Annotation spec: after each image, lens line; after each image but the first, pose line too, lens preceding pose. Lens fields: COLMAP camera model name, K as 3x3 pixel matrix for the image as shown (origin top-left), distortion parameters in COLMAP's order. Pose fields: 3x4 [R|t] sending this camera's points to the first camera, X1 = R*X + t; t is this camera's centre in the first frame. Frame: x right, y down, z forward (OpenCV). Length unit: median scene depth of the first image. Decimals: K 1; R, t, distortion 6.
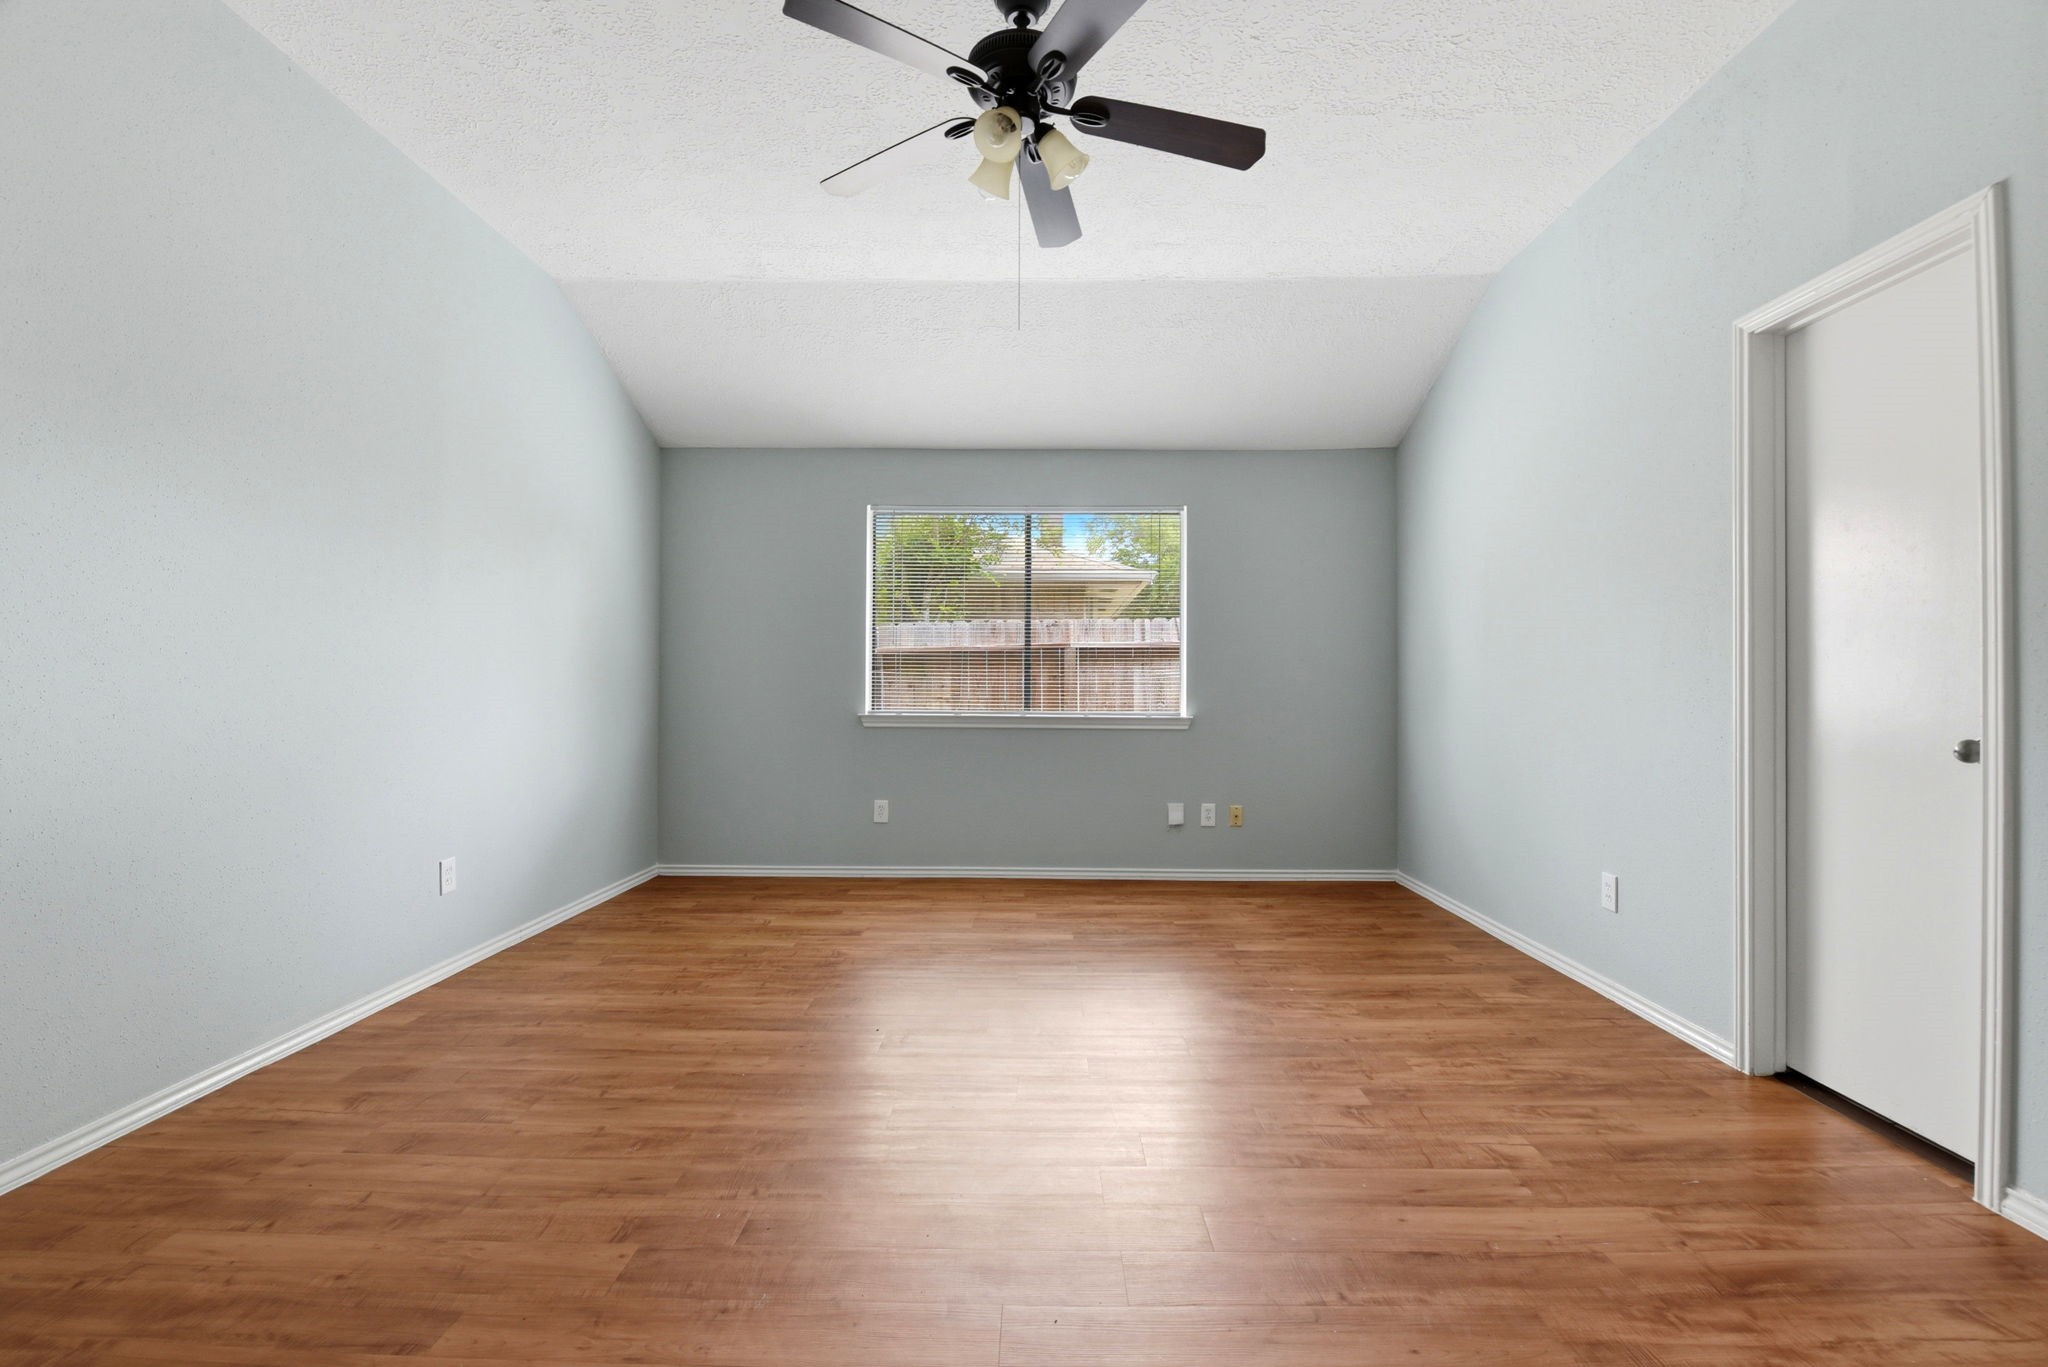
lens RADIAL K [[904.4, 0, 1029.9], [0, 904.4, 679.4], [0, 0, 1]] dist [-0.008099, -0.006808]
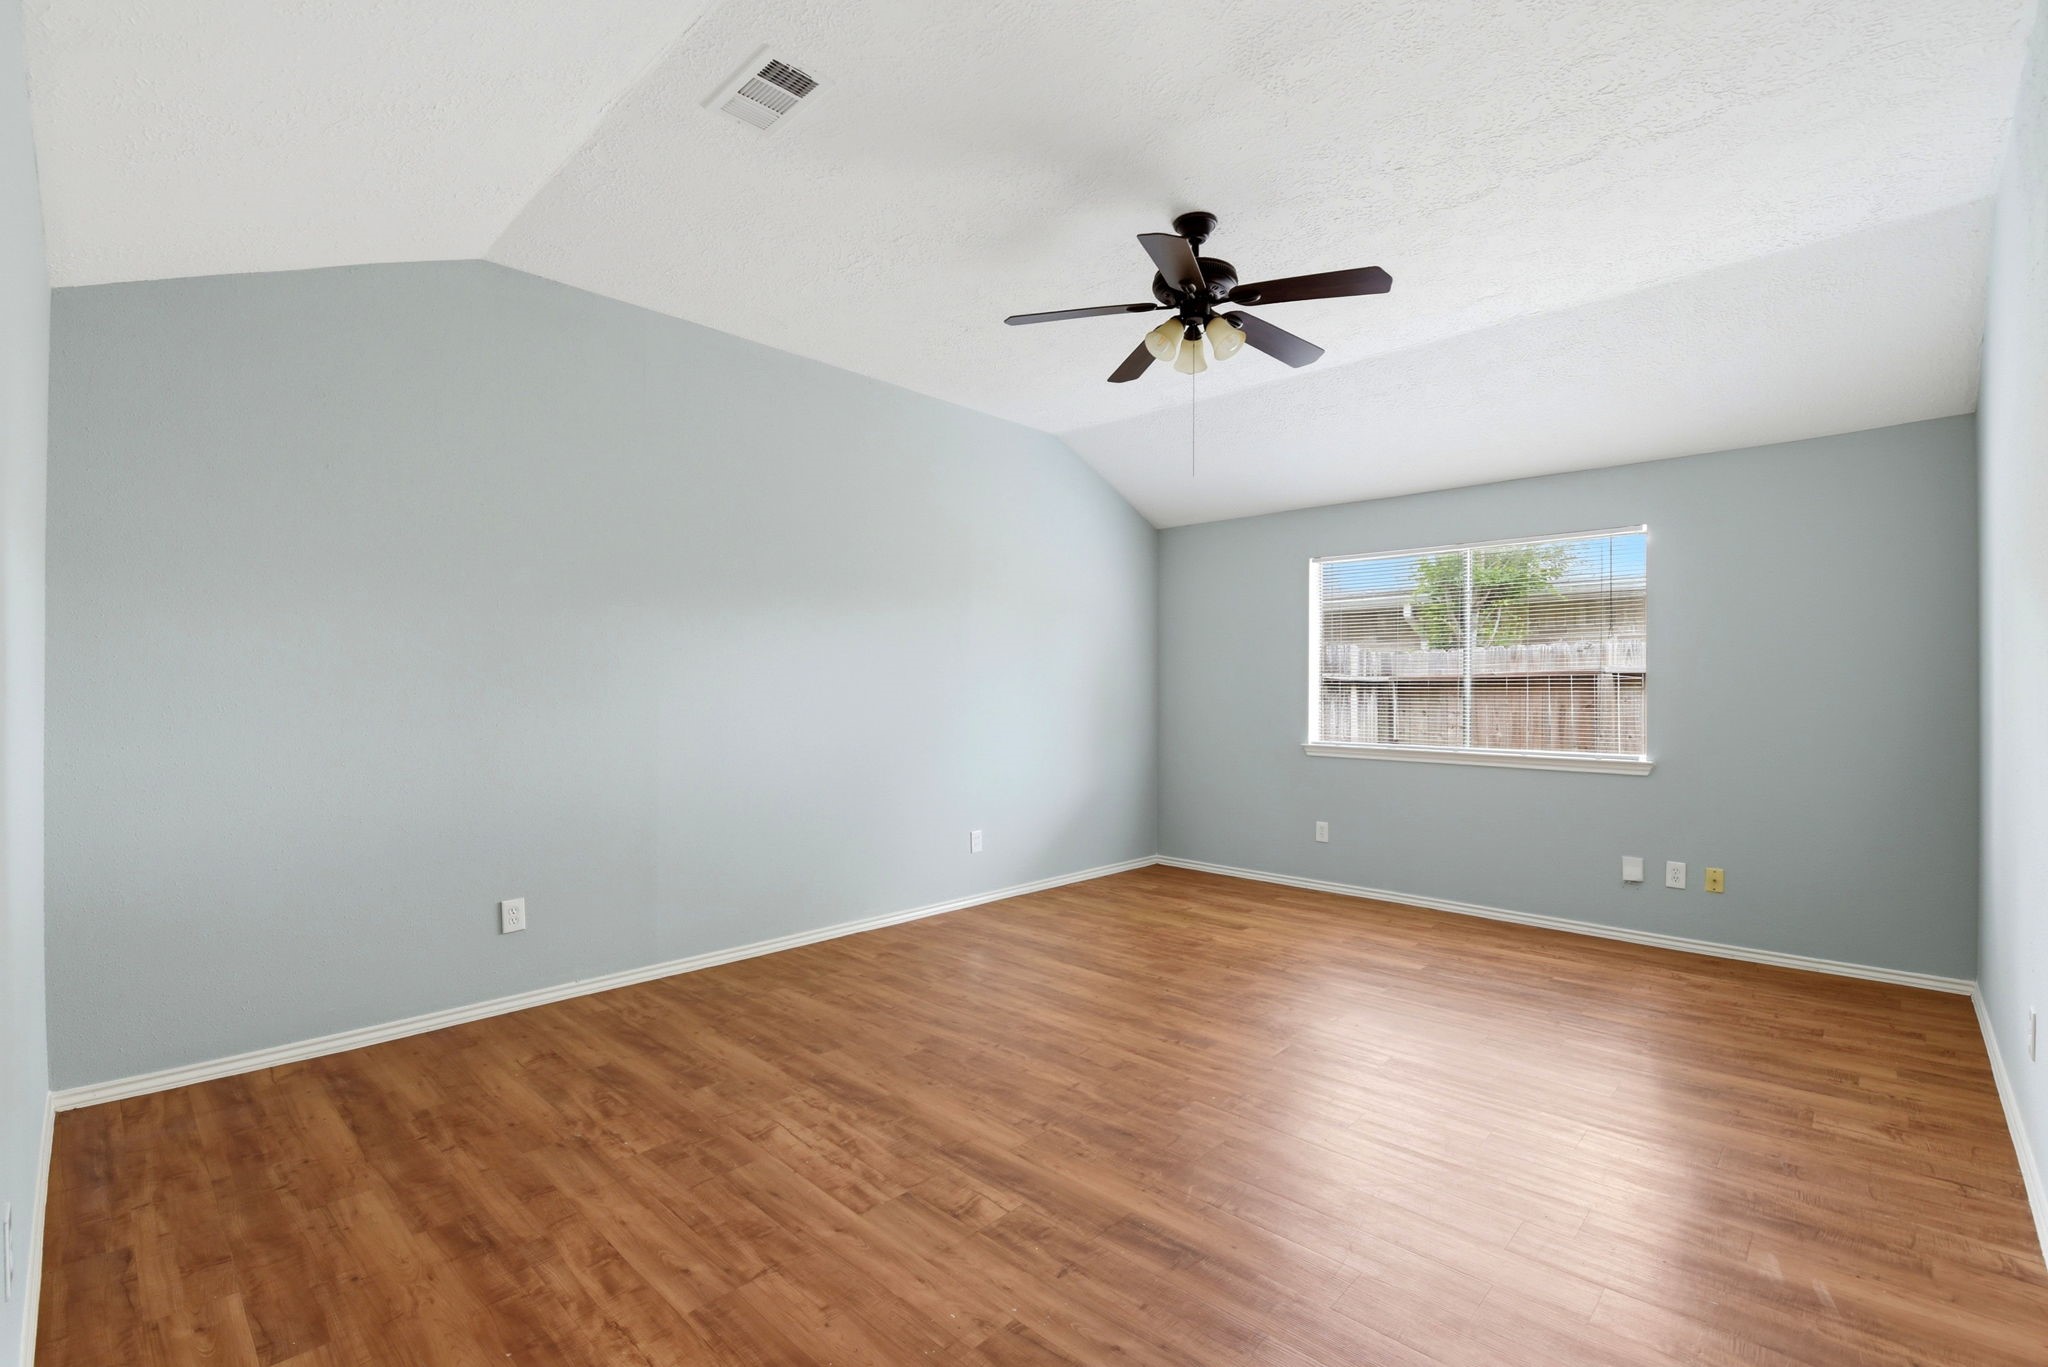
lens RADIAL K [[904.4, 0, 1011.9], [0, 904.4, 687.7], [0, 0, 1]] dist [-0.008099, -0.006808]
pose [[0.727132, -0.002828, -0.686492, 0.384419], [0.004376, 0.999990, 0.000516, -0.040546], [0.686484, -0.003379, 0.727137, -0.085143]]
